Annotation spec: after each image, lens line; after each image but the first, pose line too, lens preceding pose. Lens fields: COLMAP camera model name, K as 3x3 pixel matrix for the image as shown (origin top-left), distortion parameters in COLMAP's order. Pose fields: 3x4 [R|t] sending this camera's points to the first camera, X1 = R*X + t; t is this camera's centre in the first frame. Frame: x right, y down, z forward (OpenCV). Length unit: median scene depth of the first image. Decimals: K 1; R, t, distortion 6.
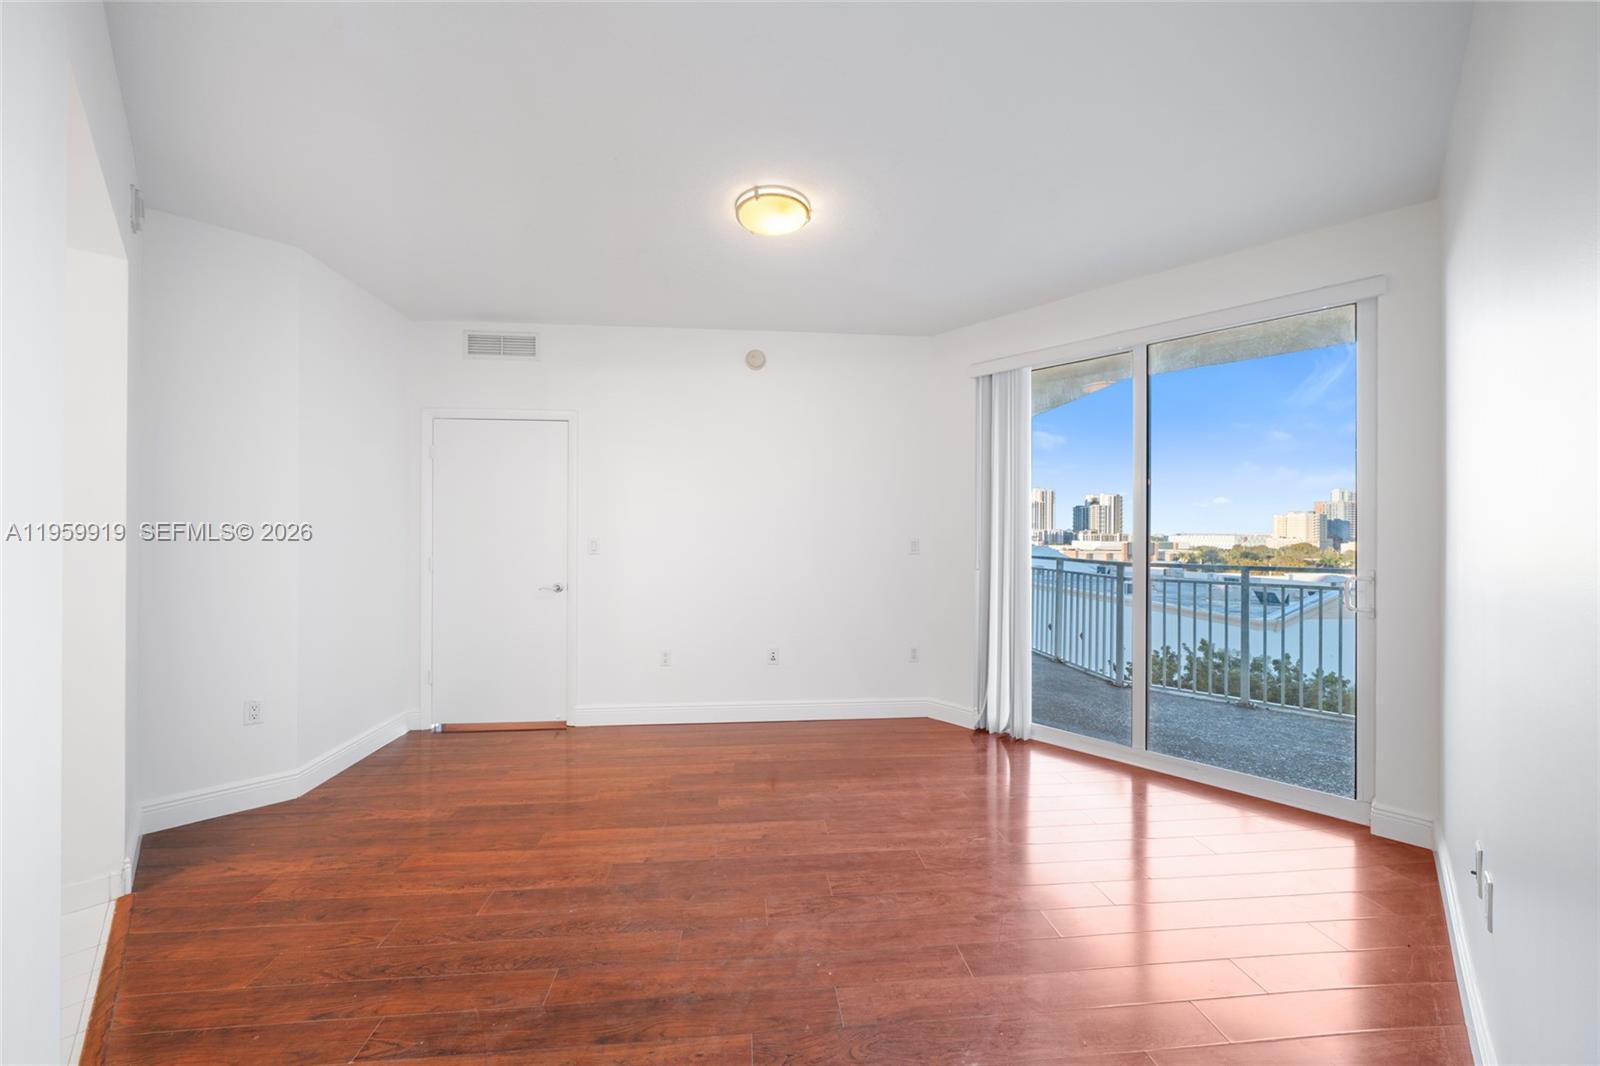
lens RADIAL K [[582.6, 0, 790.2], [0, 582.6, 531.9], [0, 0, 1]] dist [-0.000518, -0.000263]
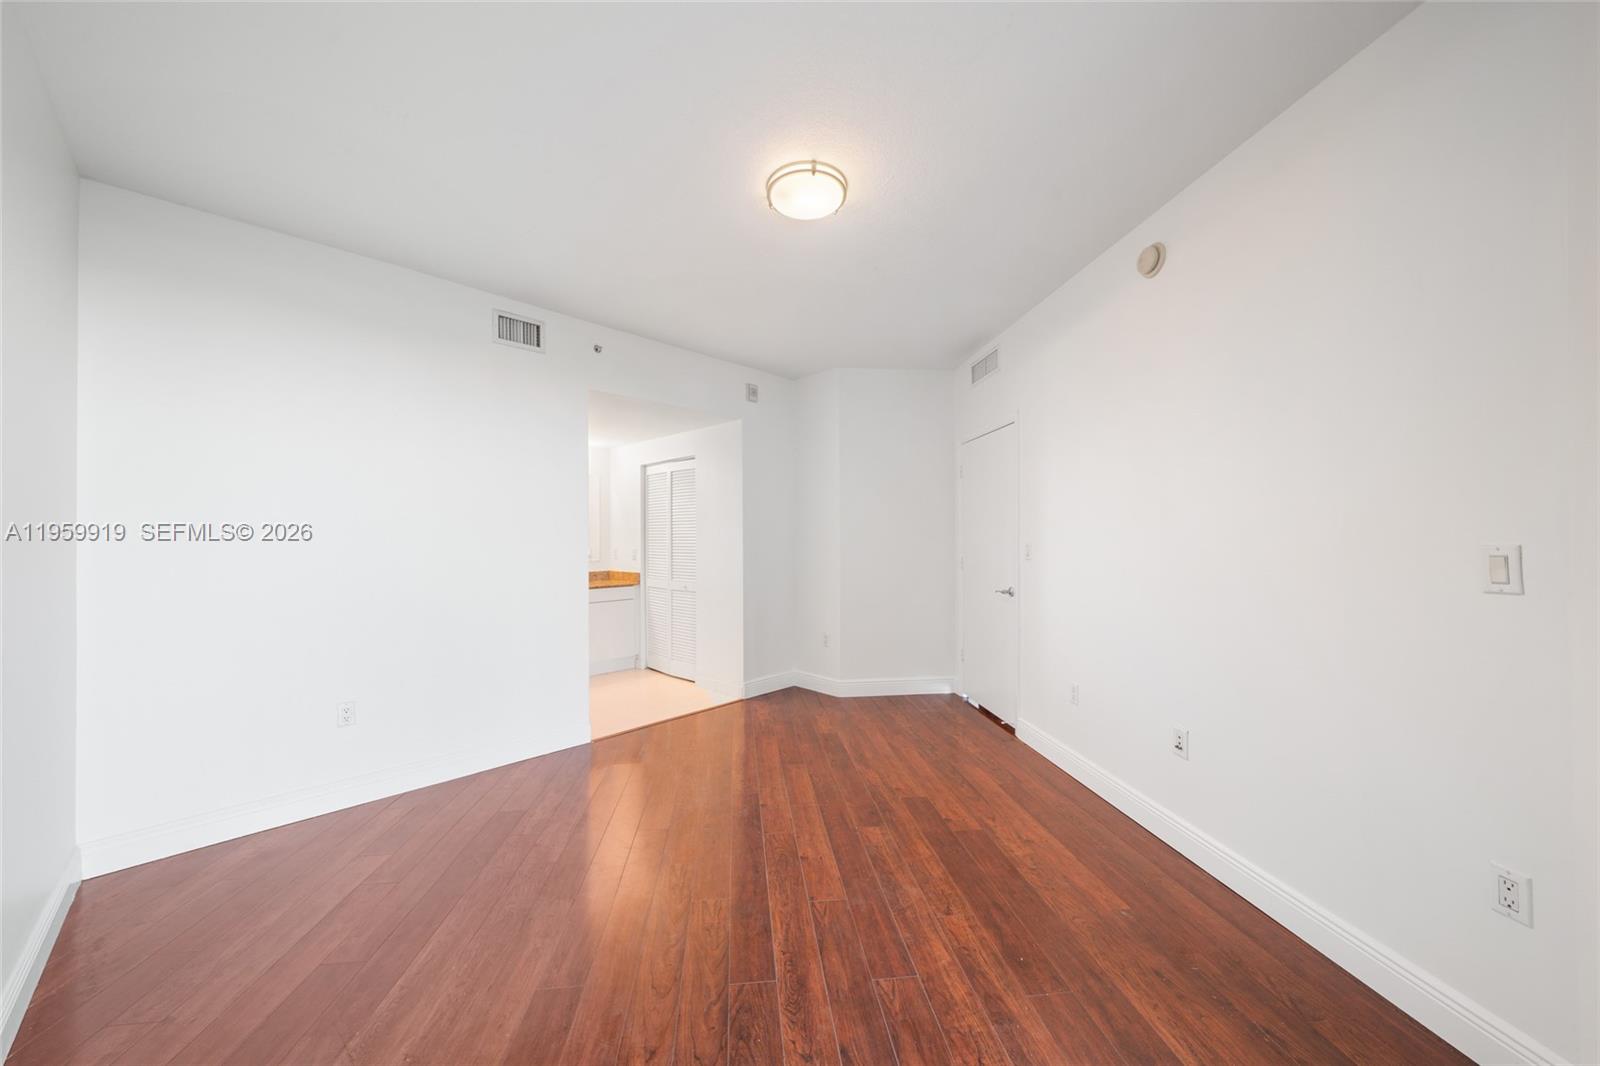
lens RADIAL K [[560.8, 0, 793.1], [0, 560.8, 530.3], [0, 0, 1]] dist [0.000754, 0.000065]
pose [[0.015913, -0.018015, -0.999711, 0.857754], [0.008577, 0.999803, -0.017880, 0.008373], [0.999837, -0.008290, 0.016064, 0.955540]]
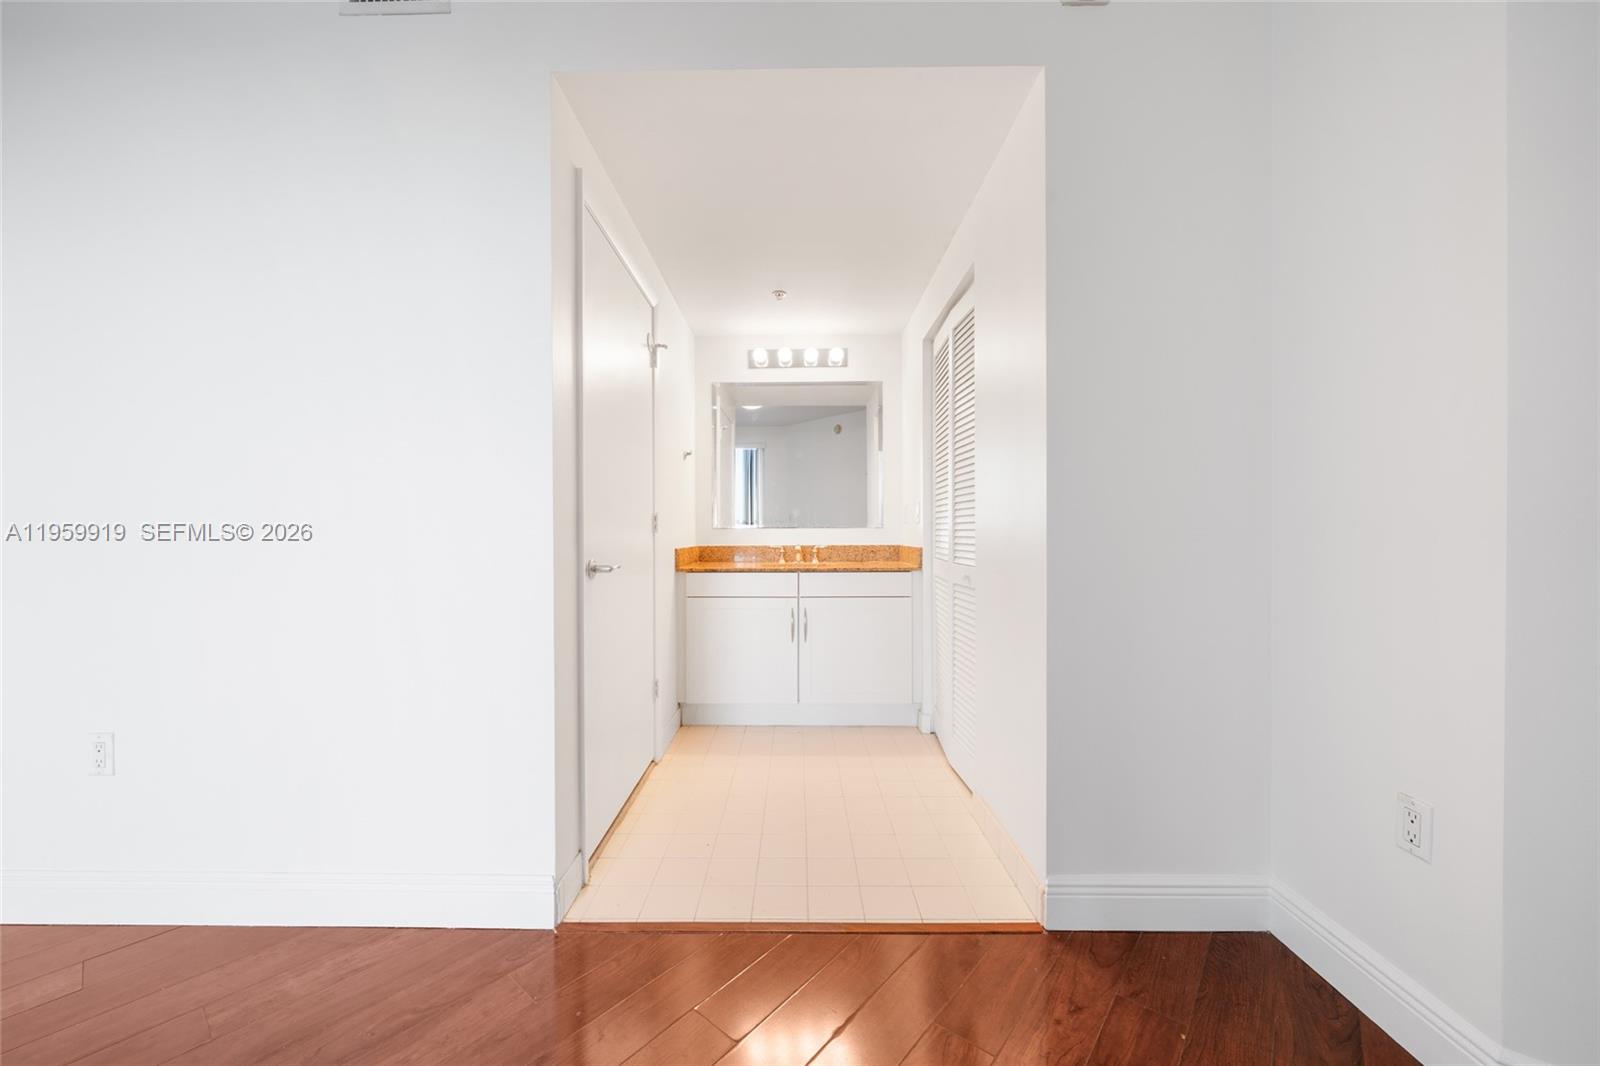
lens RADIAL K [[602.0, 0, 800.0], [0, 602.0, 533.0], [0, 0, 1]] dist [0.000211, 0.000010]
pose [[-0.709694, 0.000434, -0.704510, -0.309195], [0.001671, 0.999998, -0.001068, 0.102045], [0.704508, -0.001935, -0.709693, 1.085288]]
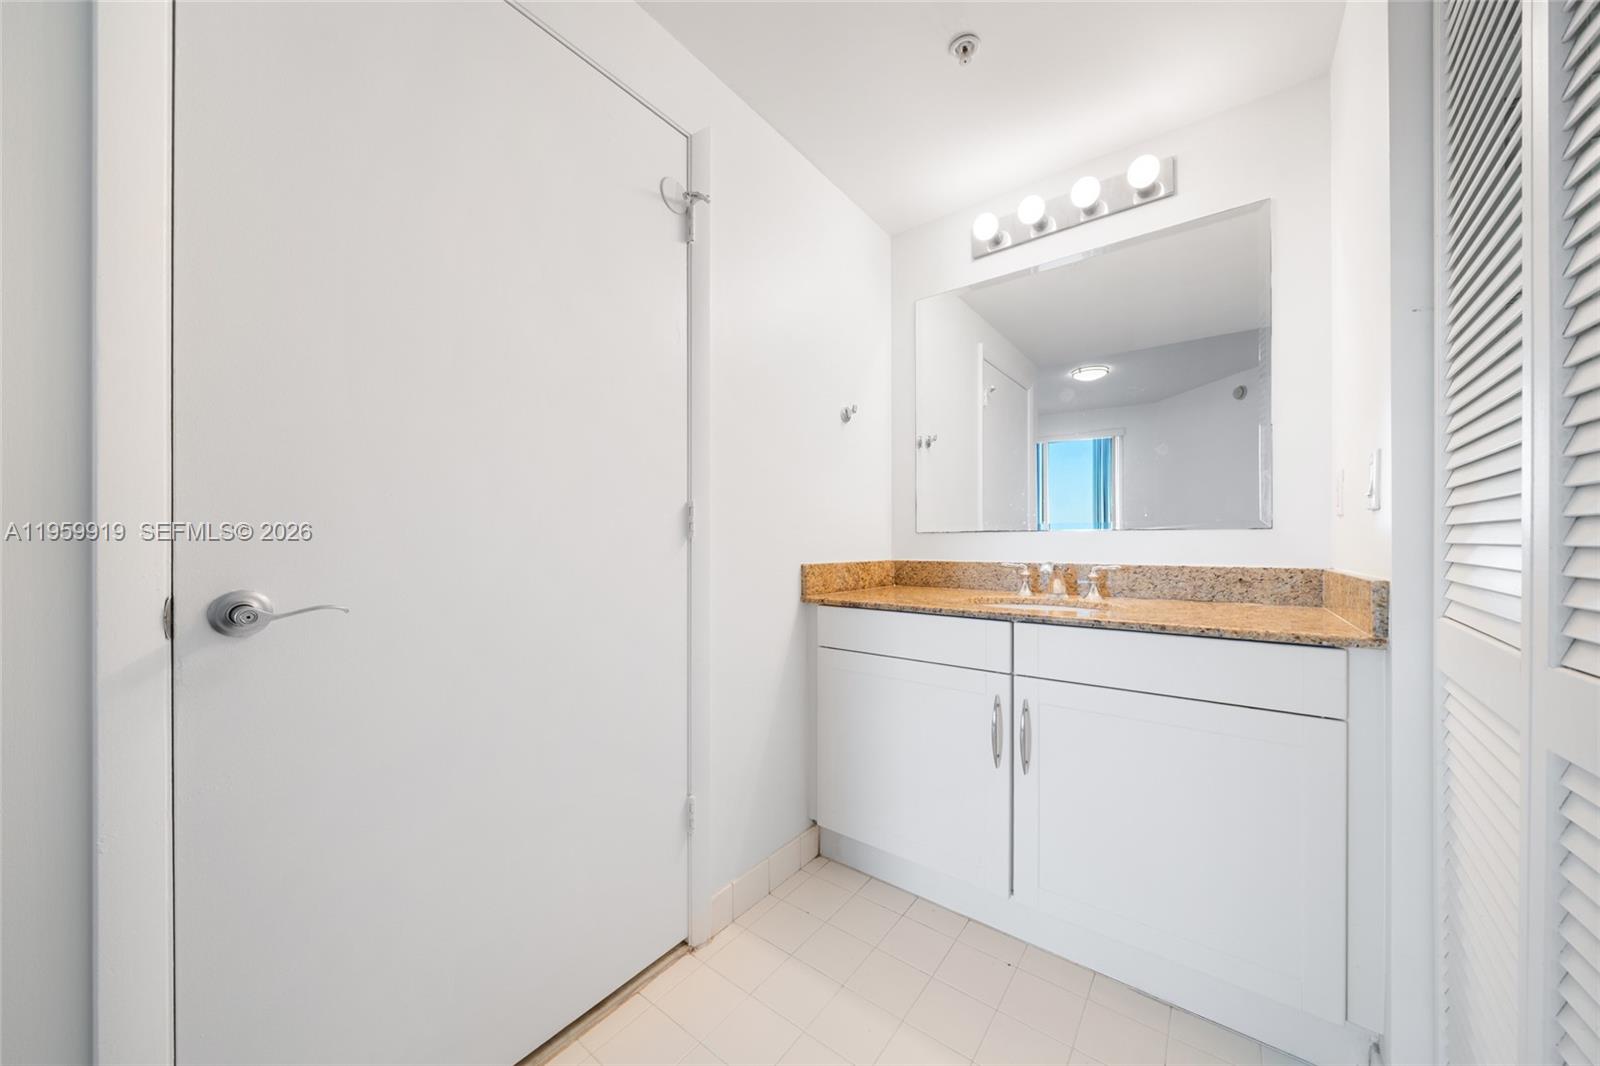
lens RADIAL K [[556.4, 0, 799.8], [0, 556.4, 541.0], [0, 0, 1]] dist [0.001281, -0.000040]
pose [[-0.991191, -0.006116, -0.132297, -0.917320], [-0.005528, 0.999973, -0.004808, 0.106459], [0.132323, -0.004034, -0.991198, 0.705374]]
